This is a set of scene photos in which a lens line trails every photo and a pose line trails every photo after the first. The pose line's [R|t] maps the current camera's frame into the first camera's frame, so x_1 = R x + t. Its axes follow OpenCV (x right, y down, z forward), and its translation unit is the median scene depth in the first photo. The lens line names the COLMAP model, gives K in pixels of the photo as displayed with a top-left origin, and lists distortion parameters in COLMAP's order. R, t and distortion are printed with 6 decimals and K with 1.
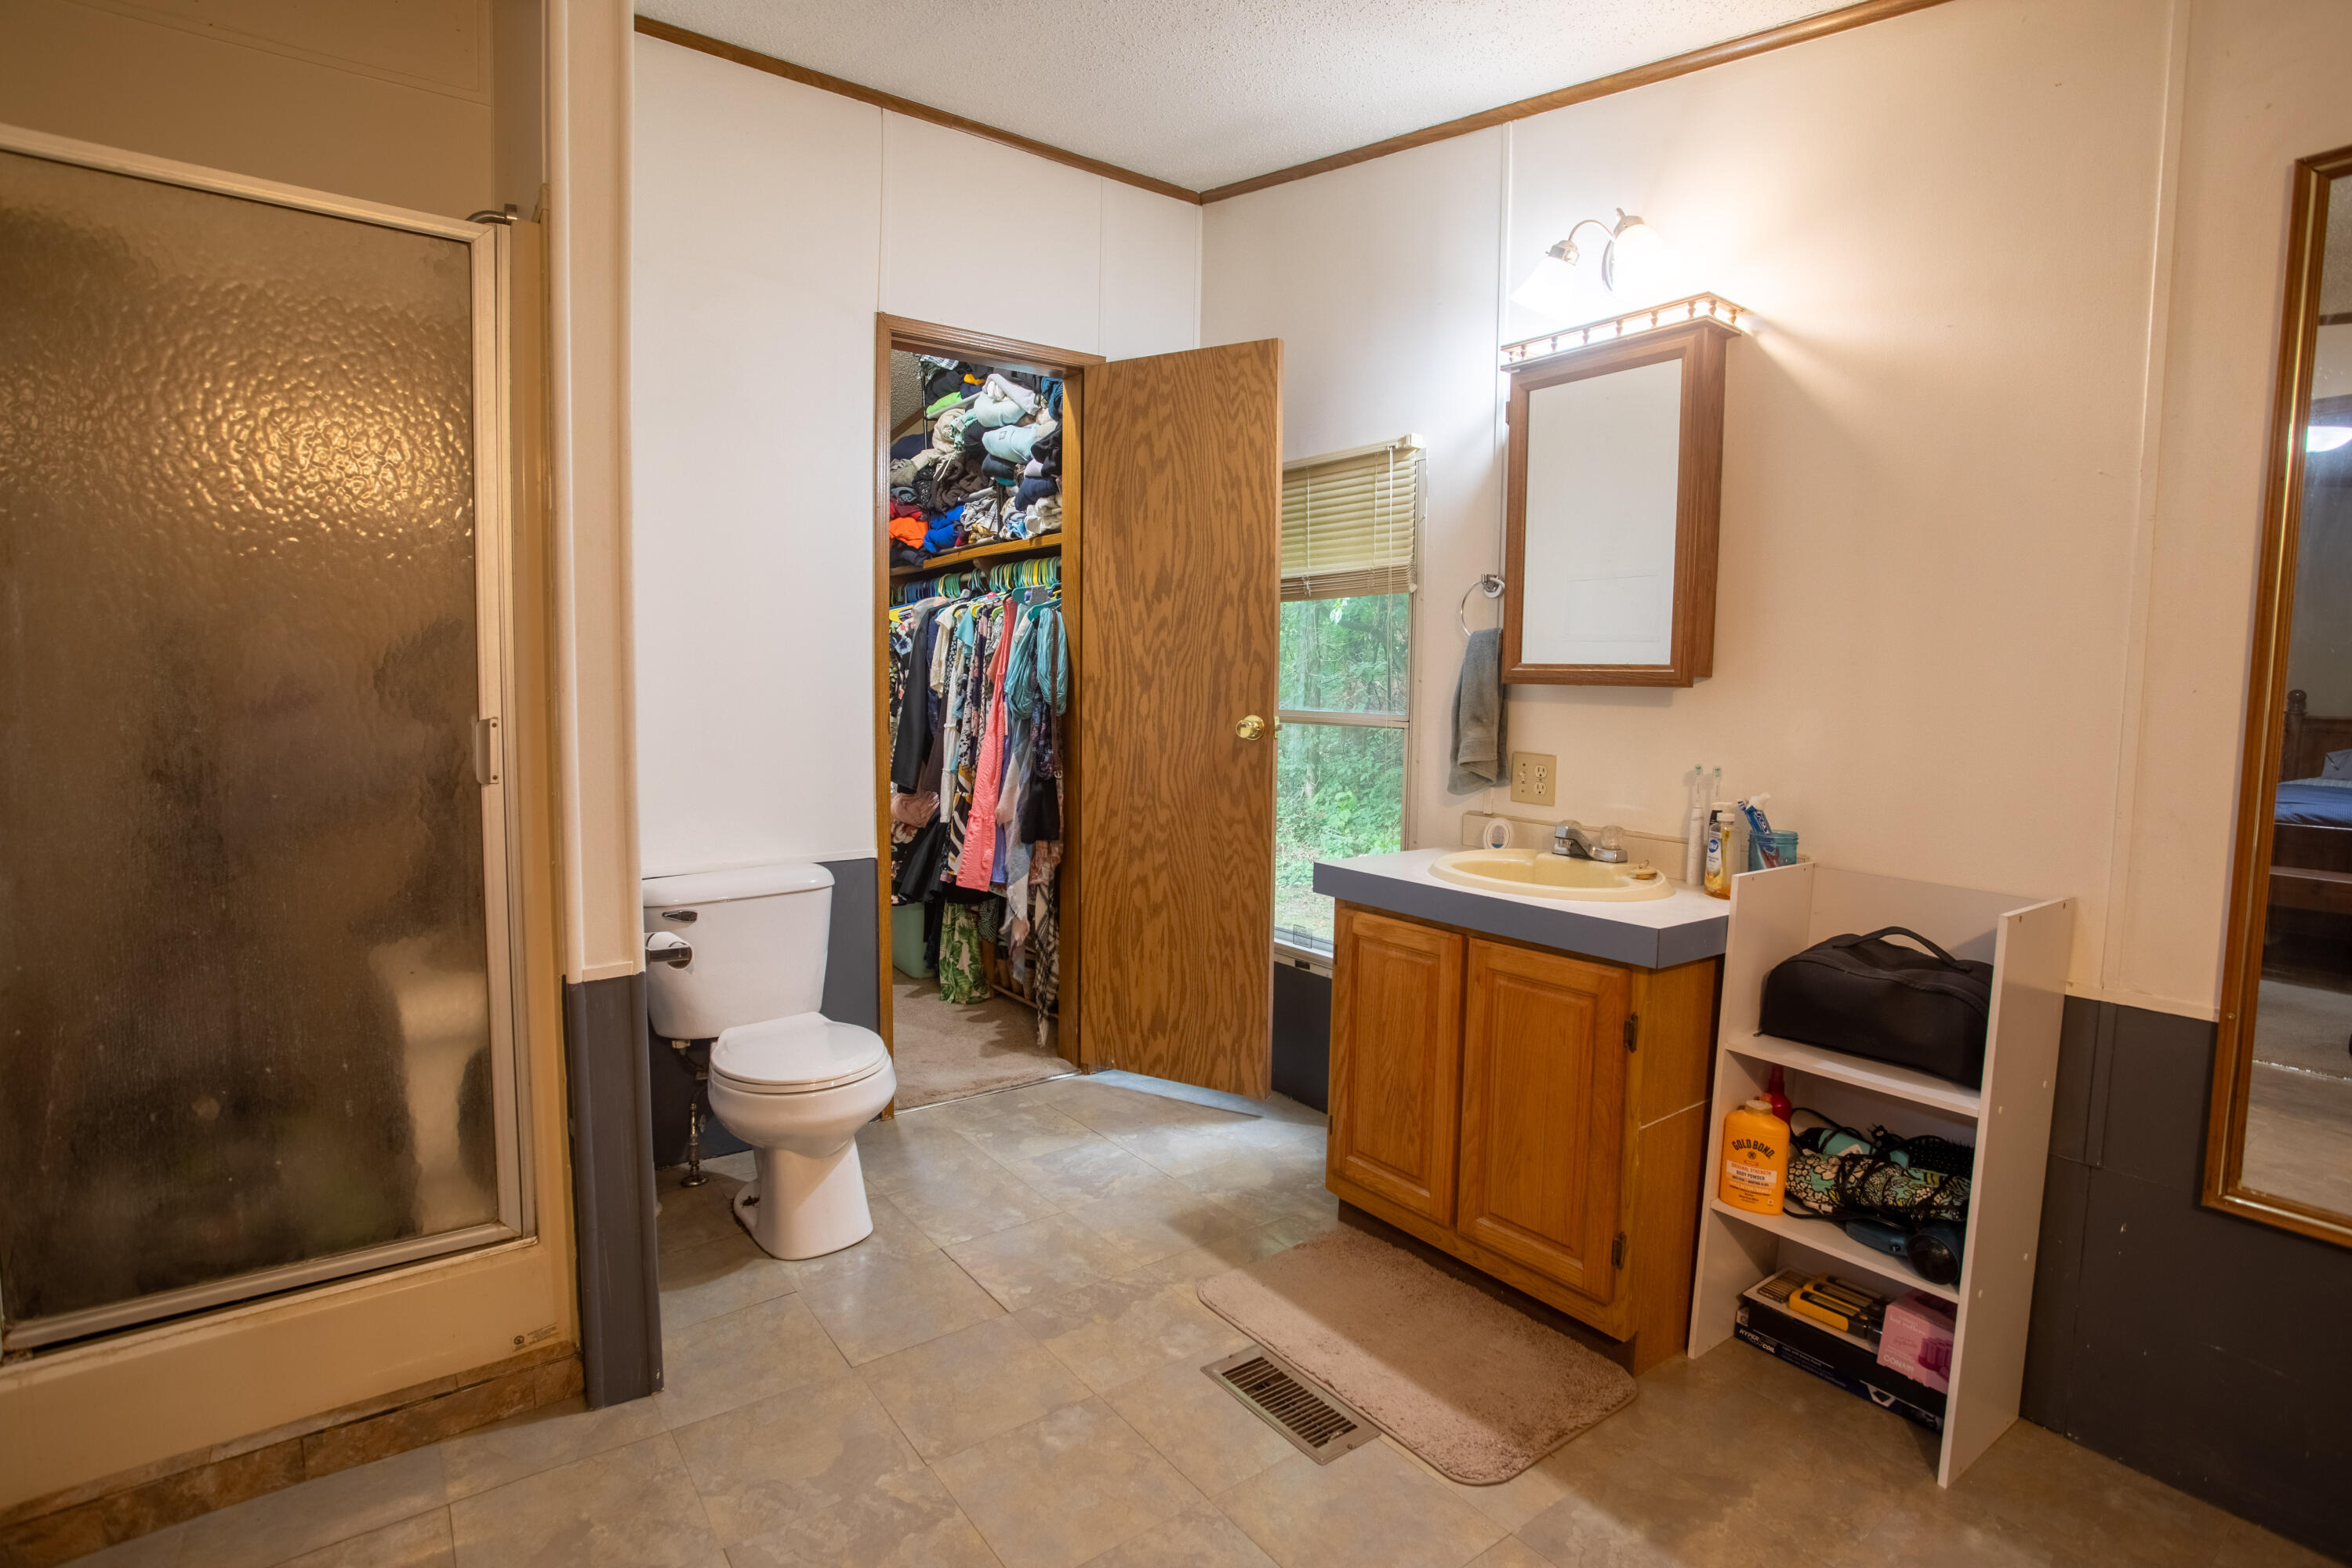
lens RADIAL K [[1144.5, 0, 1170.0], [0, 1144.5, 769.7], [0, 0, 1]] dist [-0.077328, 0.033751]
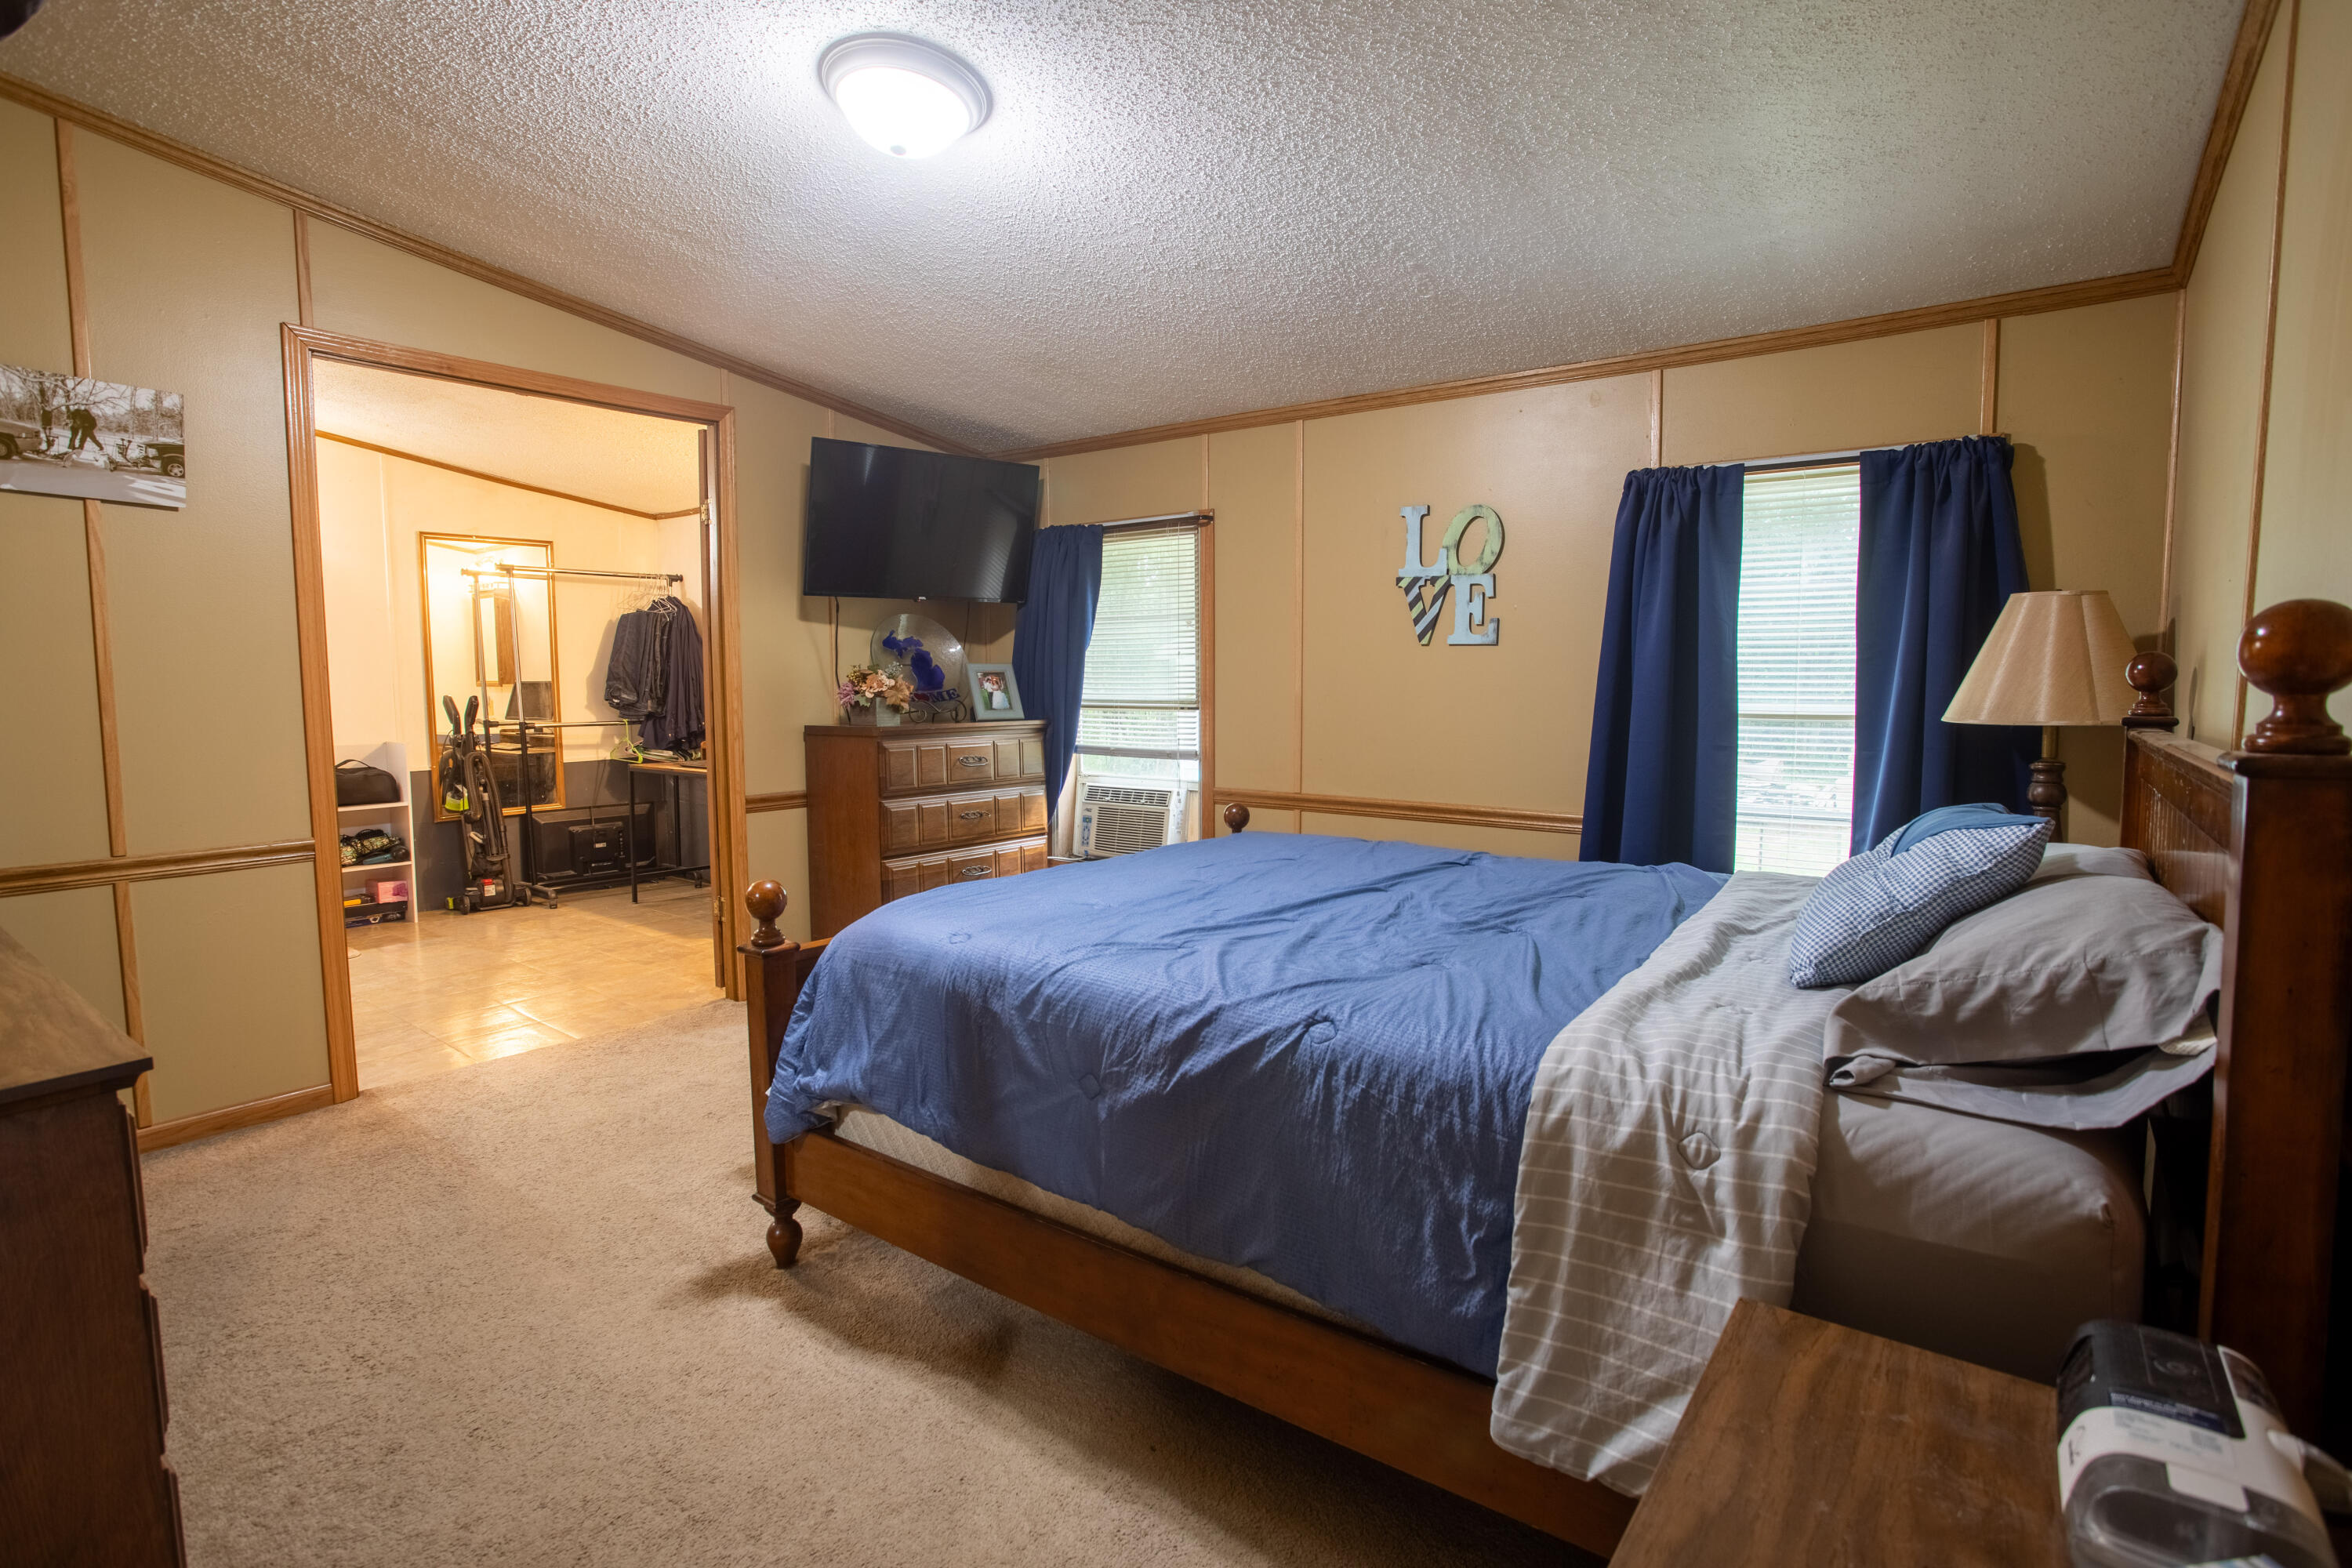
lens RADIAL K [[1144.5, 0, 1170.0], [0, 1144.5, 769.7], [0, 0, 1]] dist [-0.077328, 0.033751]
pose [[-0.277997, -0.097336, 0.955638, -1.740202], [0.075523, 0.989559, 0.122761, -0.015770], [-0.957609, 0.106300, -0.267743, -0.173237]]
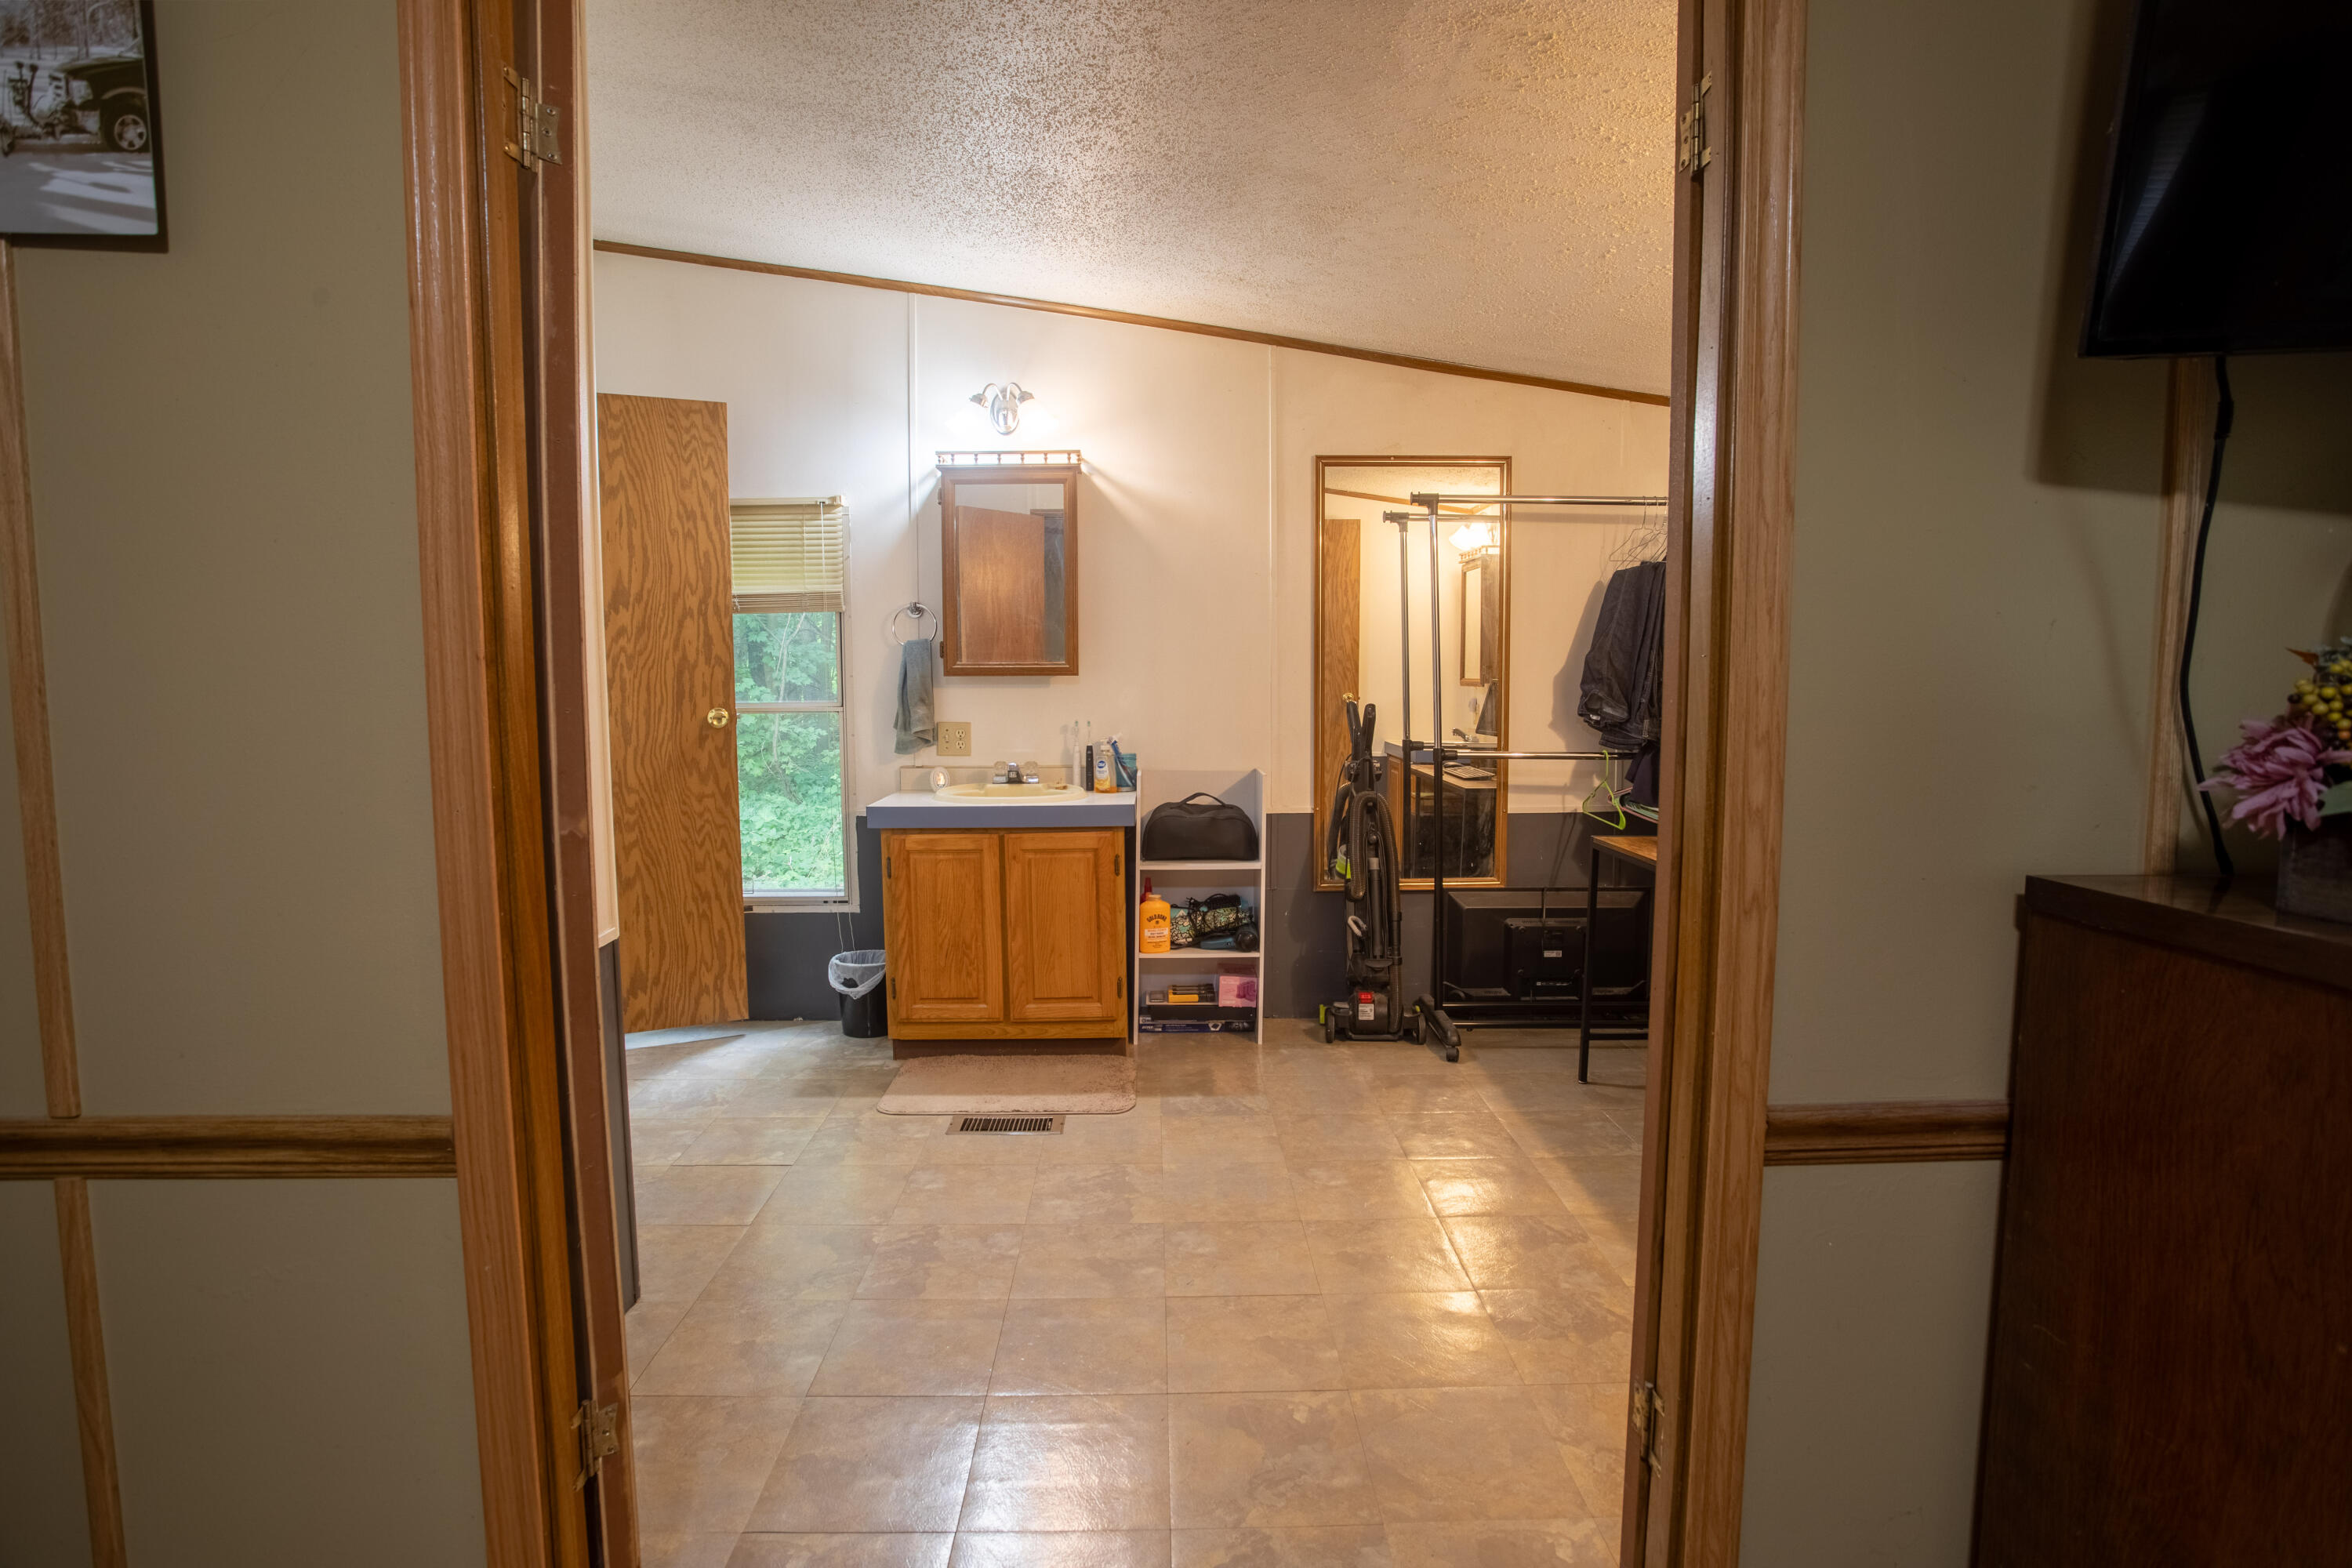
lens RADIAL K [[1144.5, 0, 1170.0], [0, 1144.5, 769.7], [0, 0, 1]] dist [-0.077328, 0.033751]
pose [[0.580216, -0.087888, 0.809707, -0.672687], [0.077885, 0.995592, 0.052254, -0.007633], [-0.810730, 0.032746, 0.584503, -0.104552]]
